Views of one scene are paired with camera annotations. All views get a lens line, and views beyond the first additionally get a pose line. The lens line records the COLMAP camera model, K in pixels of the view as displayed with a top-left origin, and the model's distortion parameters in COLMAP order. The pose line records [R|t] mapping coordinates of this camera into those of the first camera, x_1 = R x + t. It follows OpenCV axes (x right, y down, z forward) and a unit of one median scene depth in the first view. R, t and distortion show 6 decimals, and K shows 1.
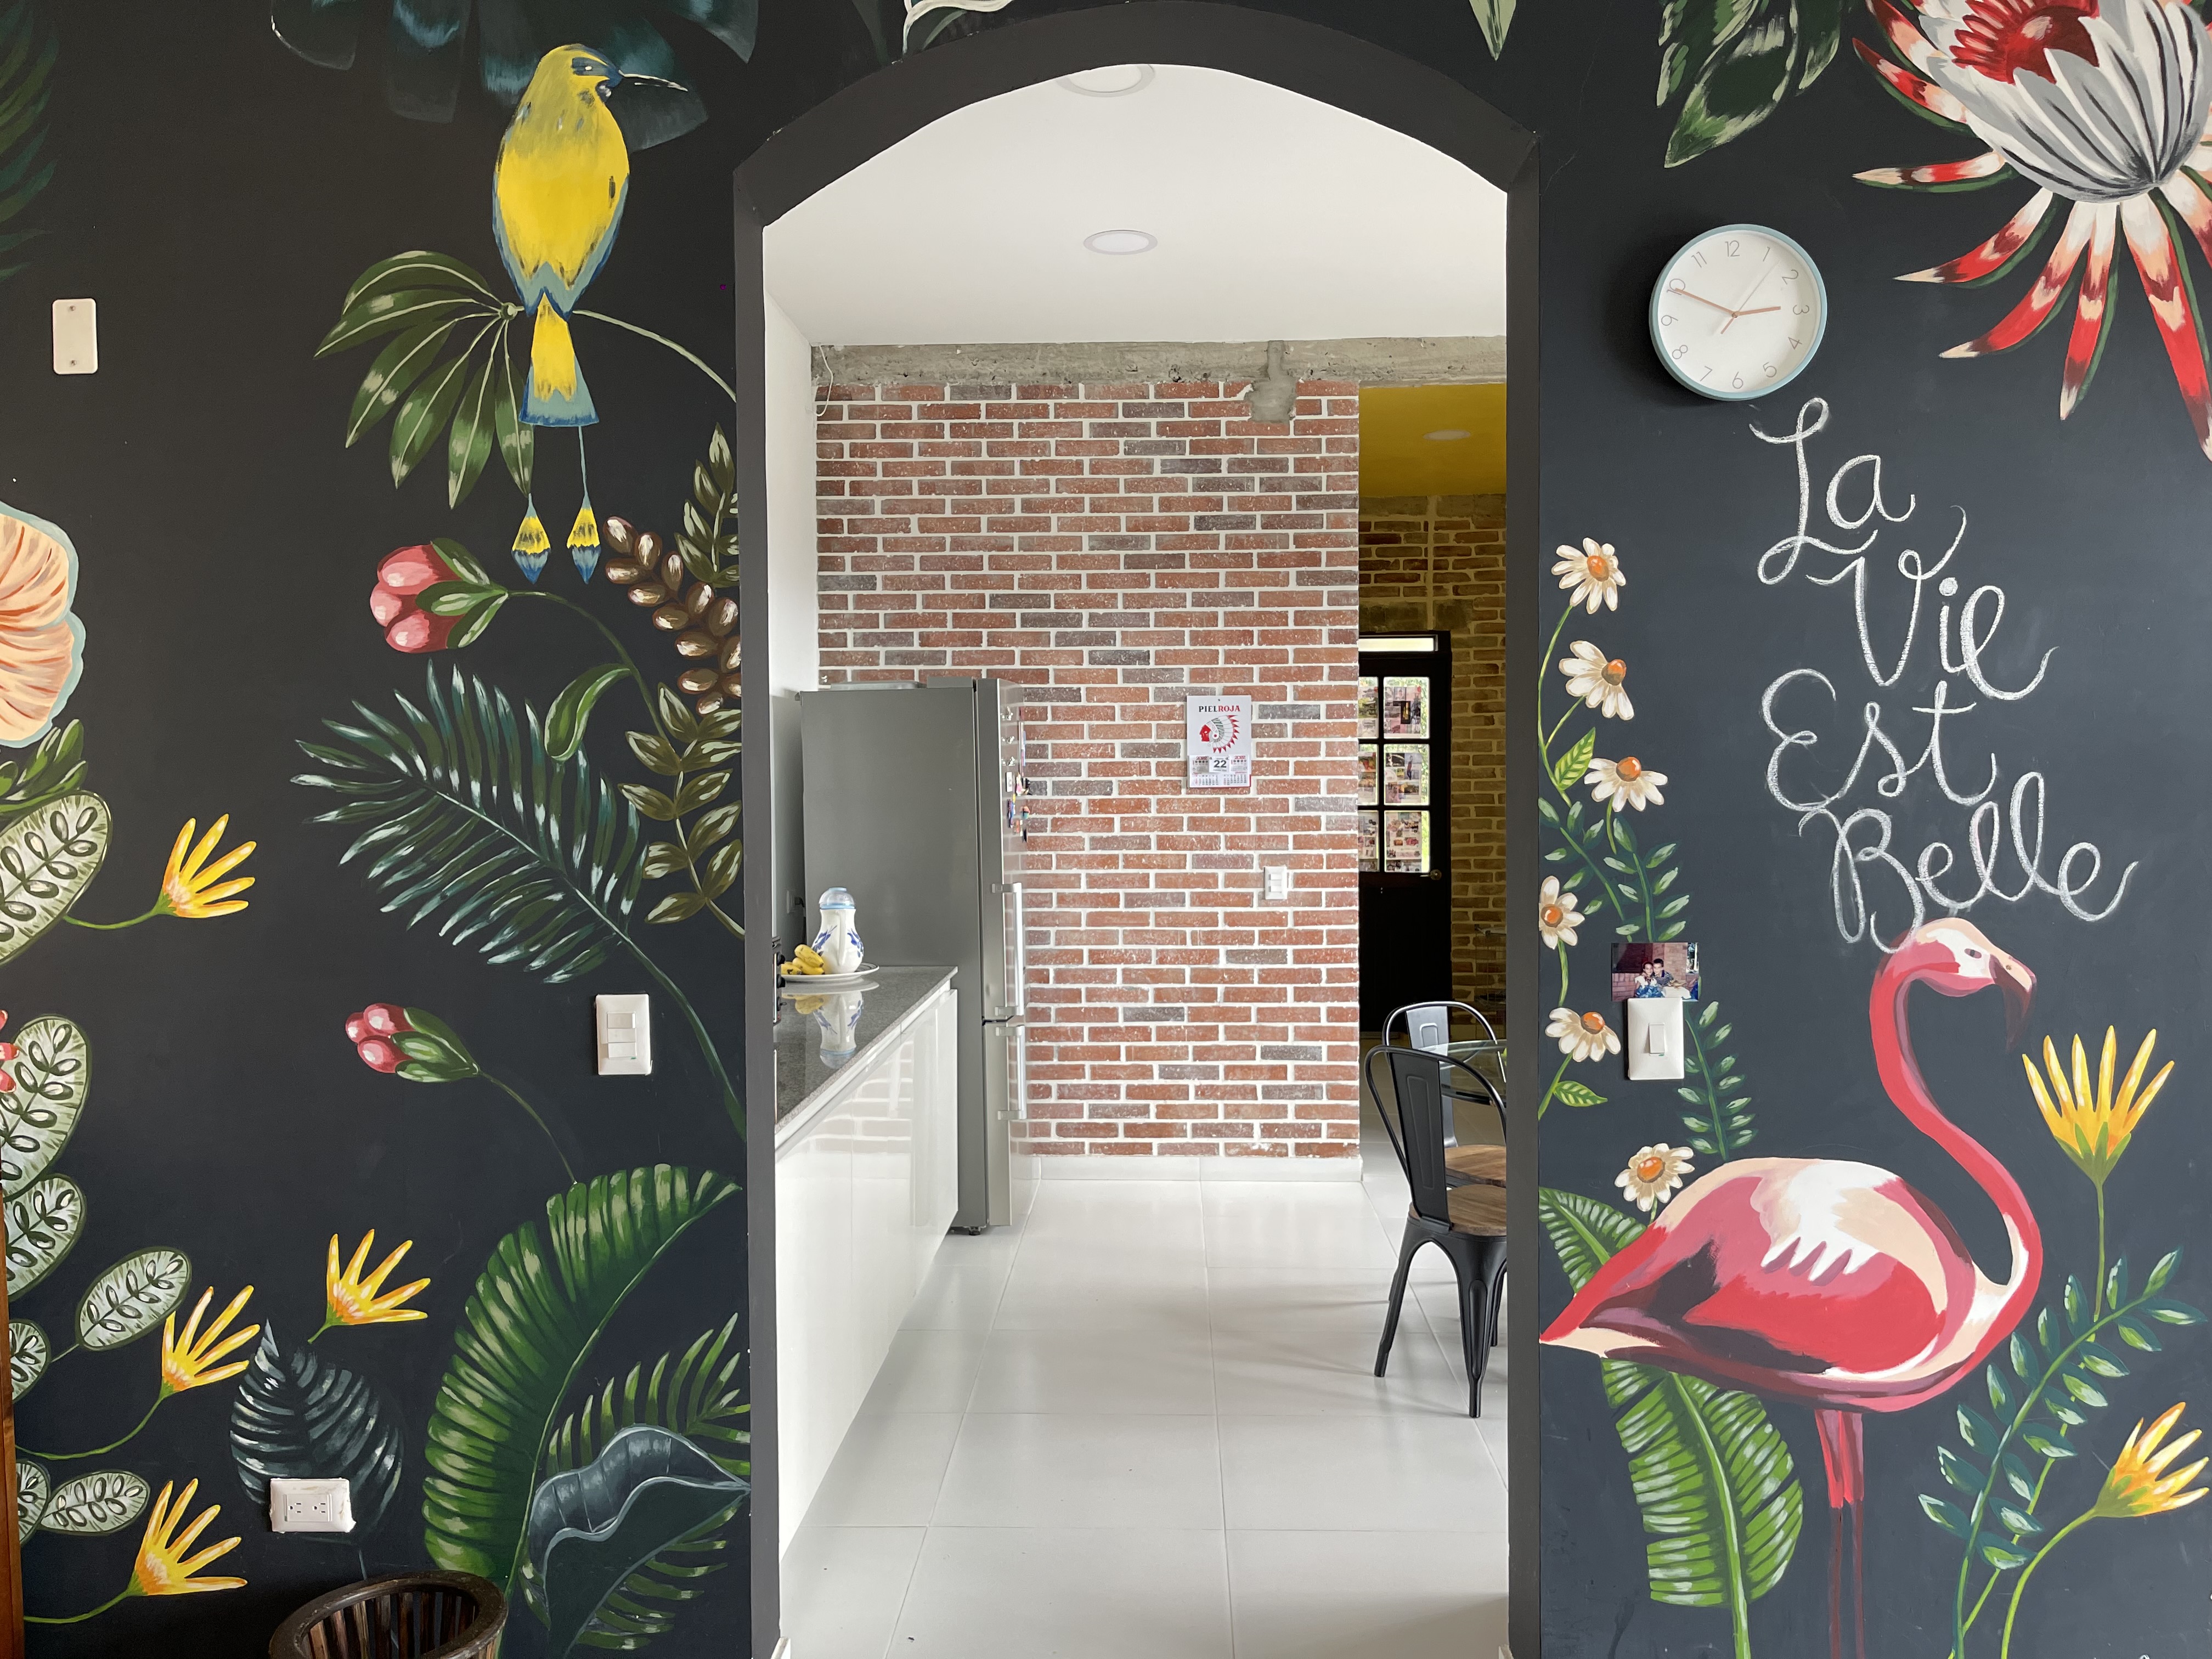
lens RADIAL K [[1674.1, 0, 1103.6], [0, 1674.1, 826.4], [0, 0, 1]] dist [0.084397, -0.117366]
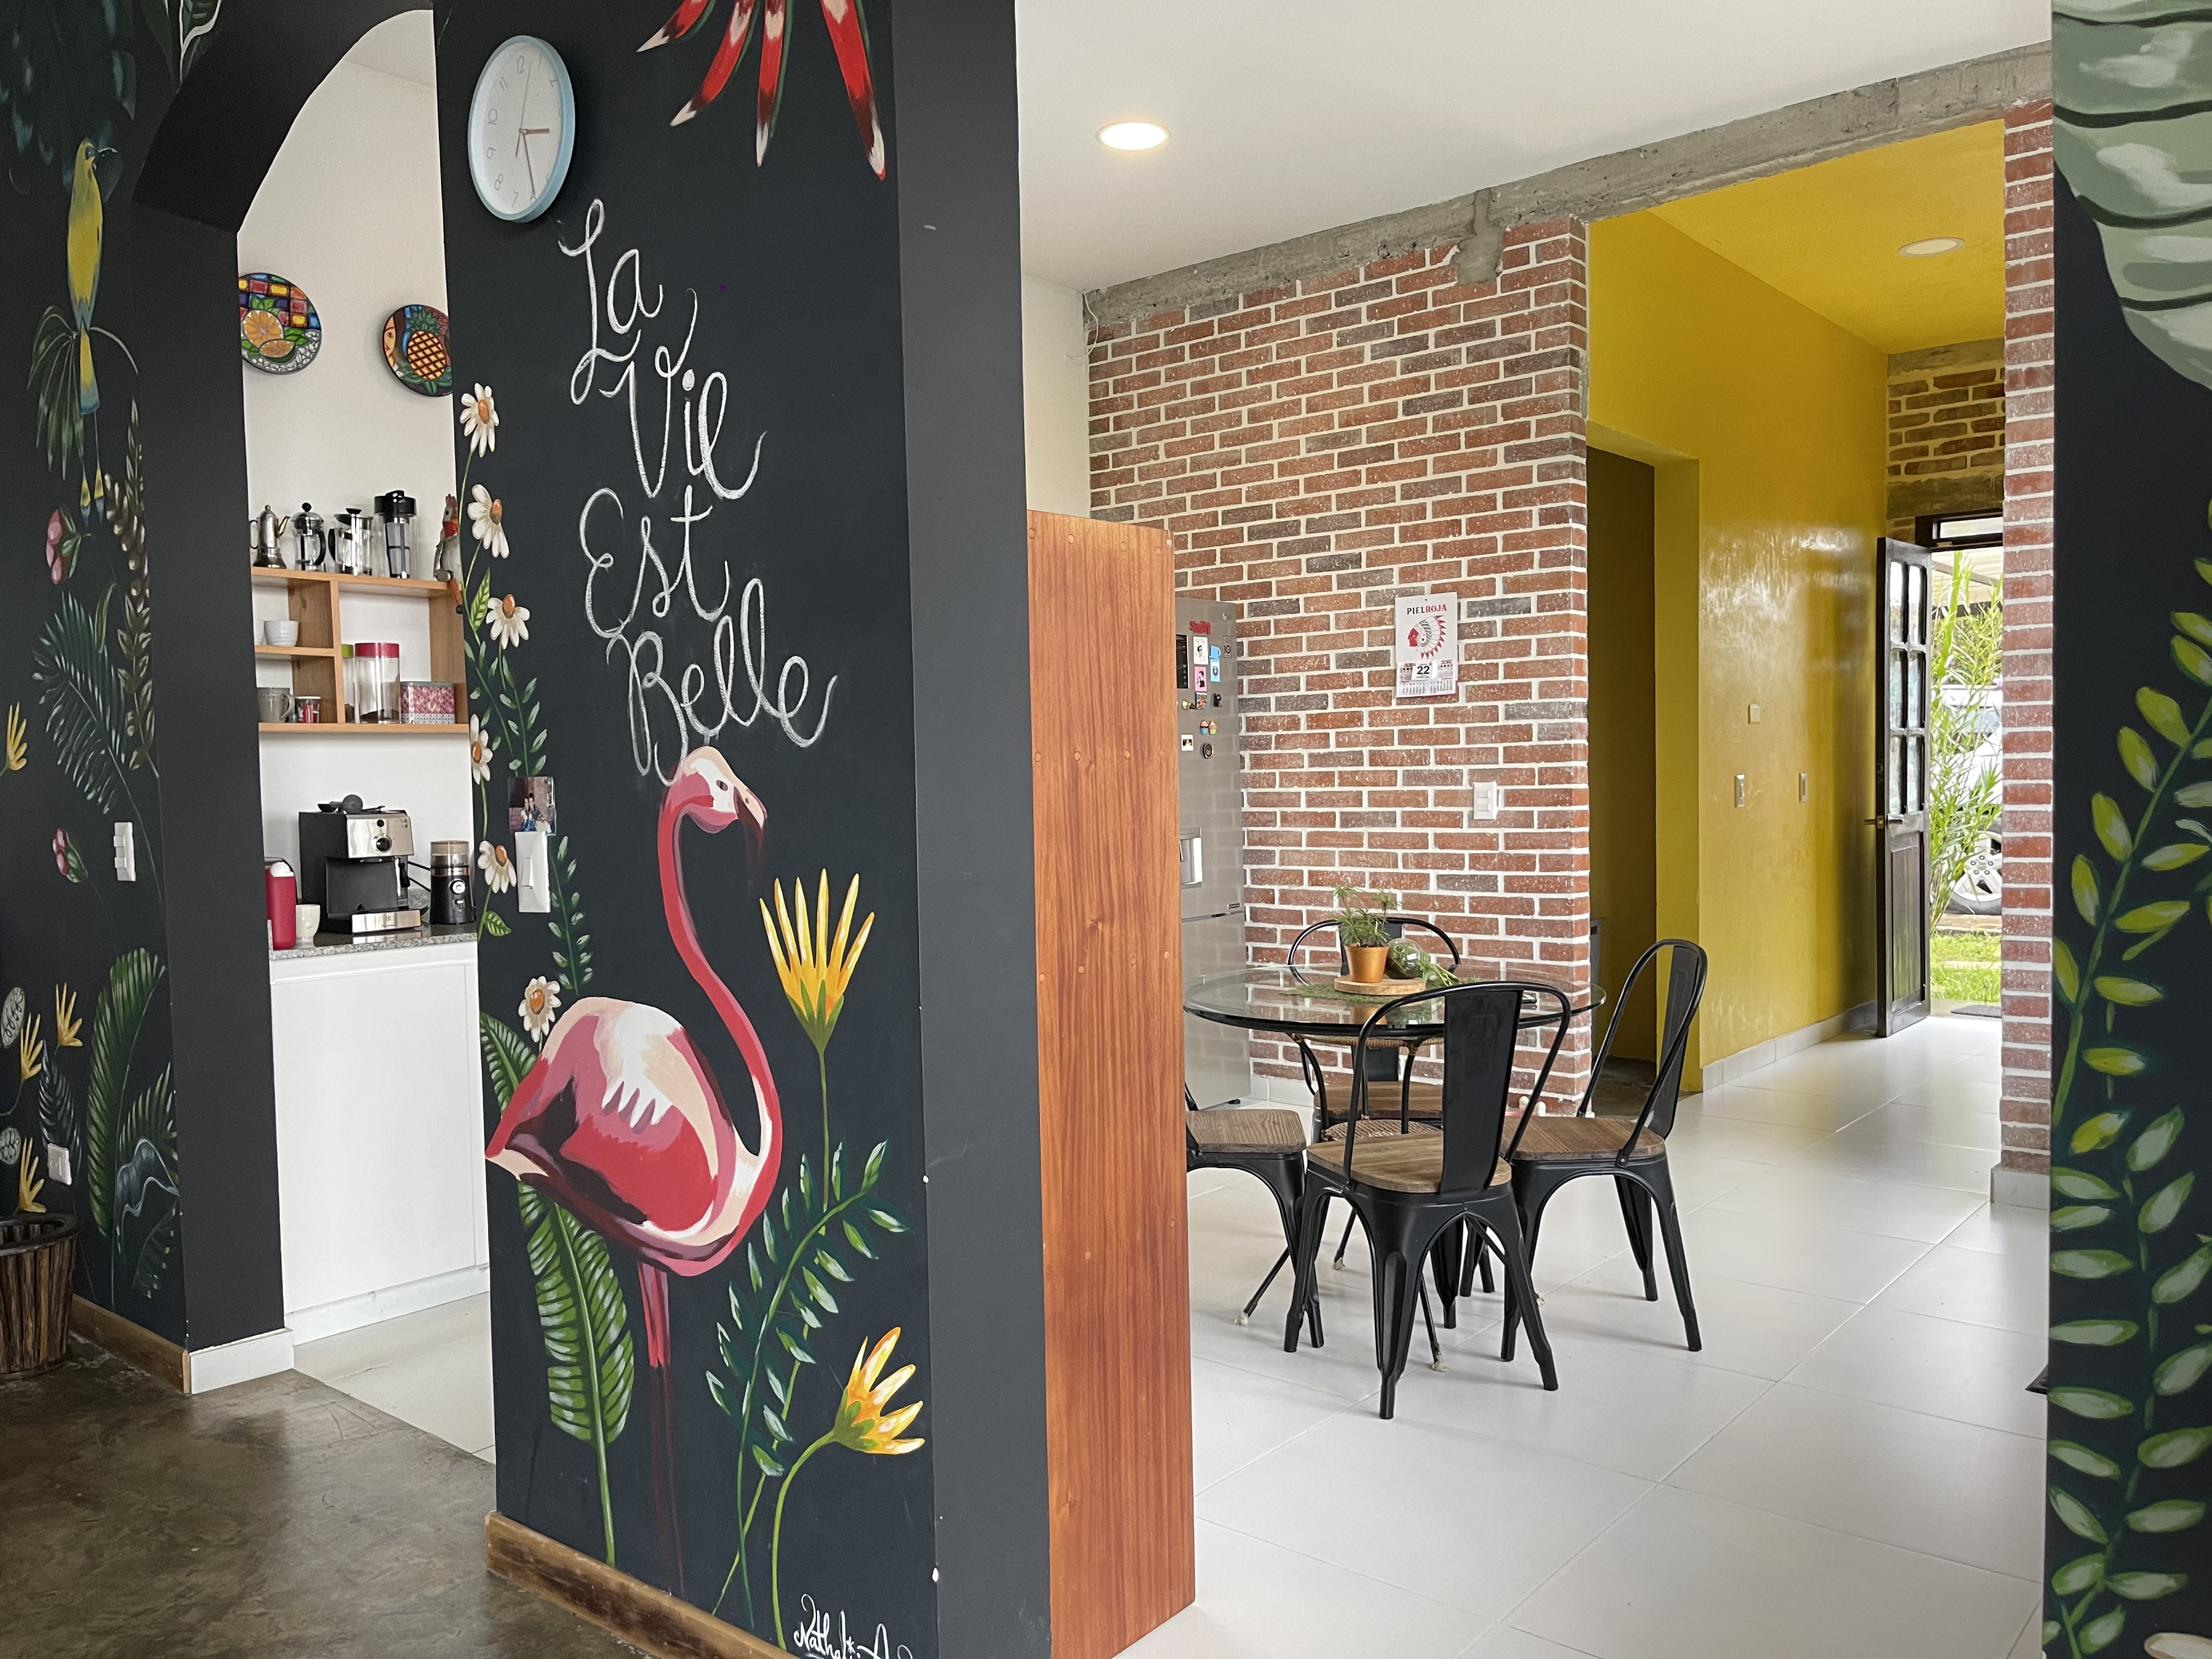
lens RADIAL K [[1672.5, 0, 1102.3], [0, 1672.5, 843.7], [0, 0, 1]] dist [0.052329, -0.068592]
pose [[0.785555, 0.016318, -0.618576, 0.496175], [-0.000493, 0.999668, 0.025745, 0.033576], [0.618791, -0.019919, 0.785303, 0.171406]]
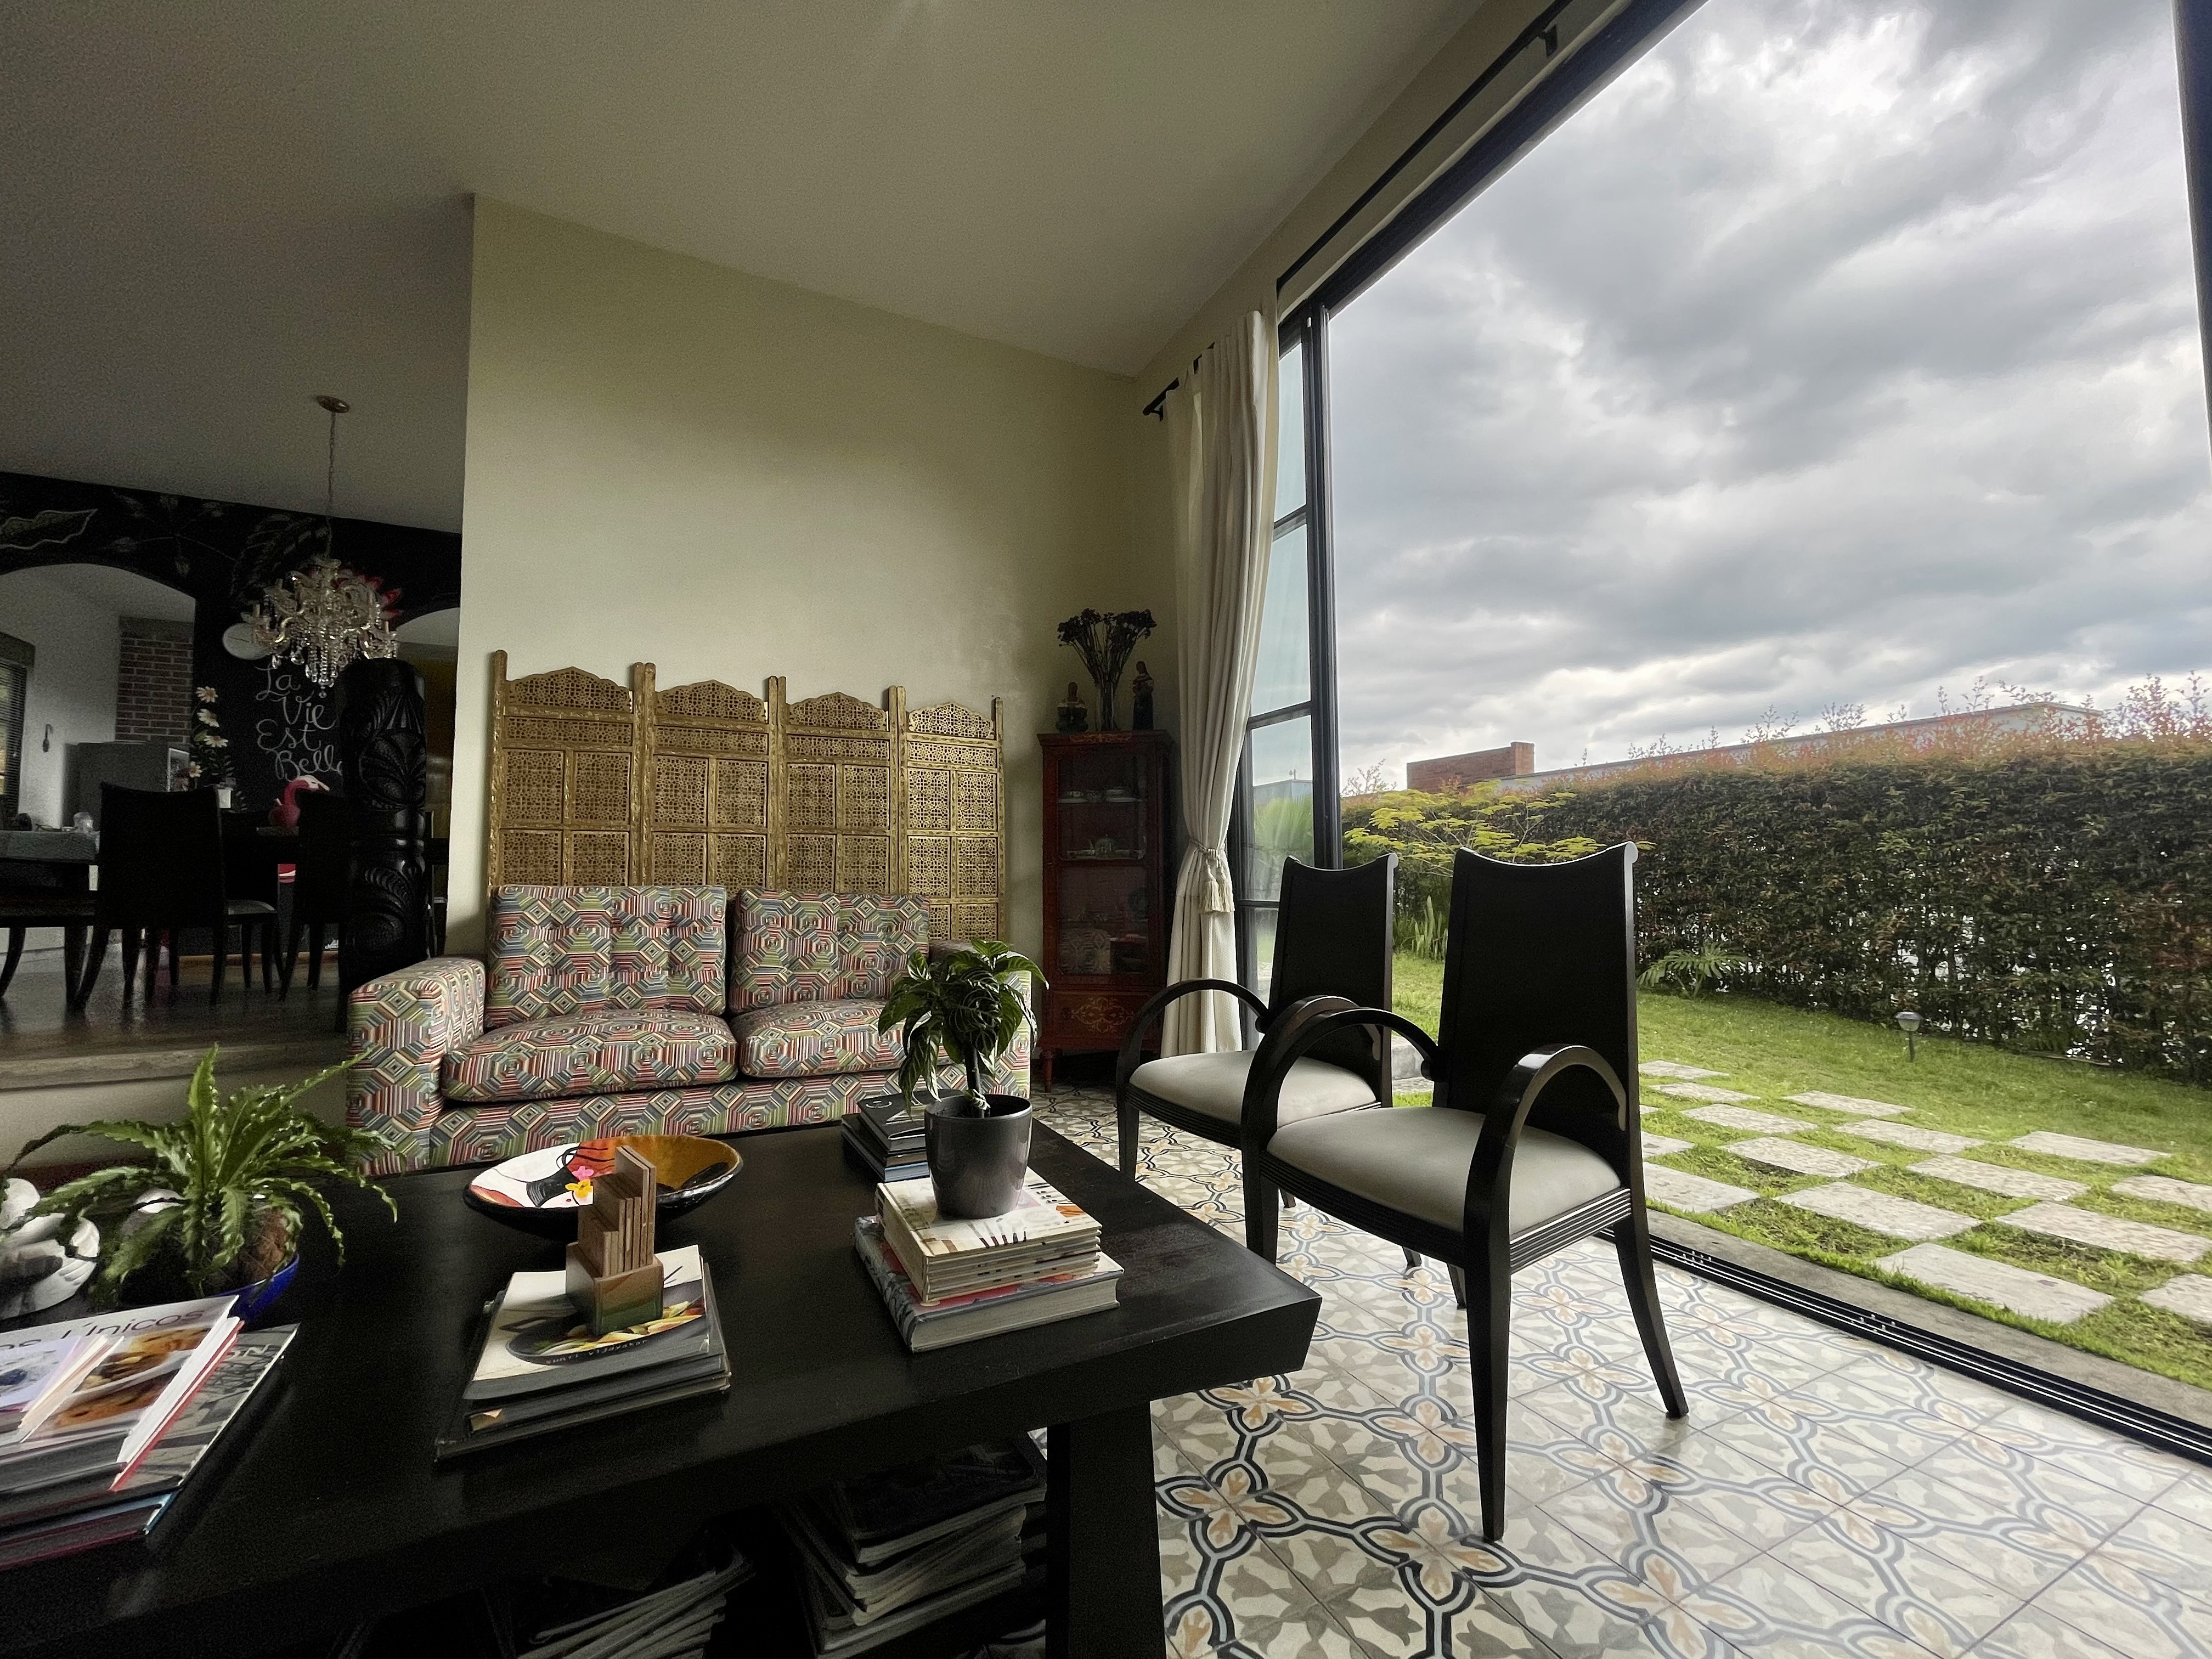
lens RADIAL K [[892.1, 0, 1099.5], [0, 892.1, 837.0], [0, 0, 1]] dist [-0.000676, -0.000145]
pose [[0.882180, 0.021093, 0.470440, 0.513565], [0.017500, 0.996838, -0.077512, 0.182798], [-0.470587, 0.076612, 0.879021, -0.873408]]
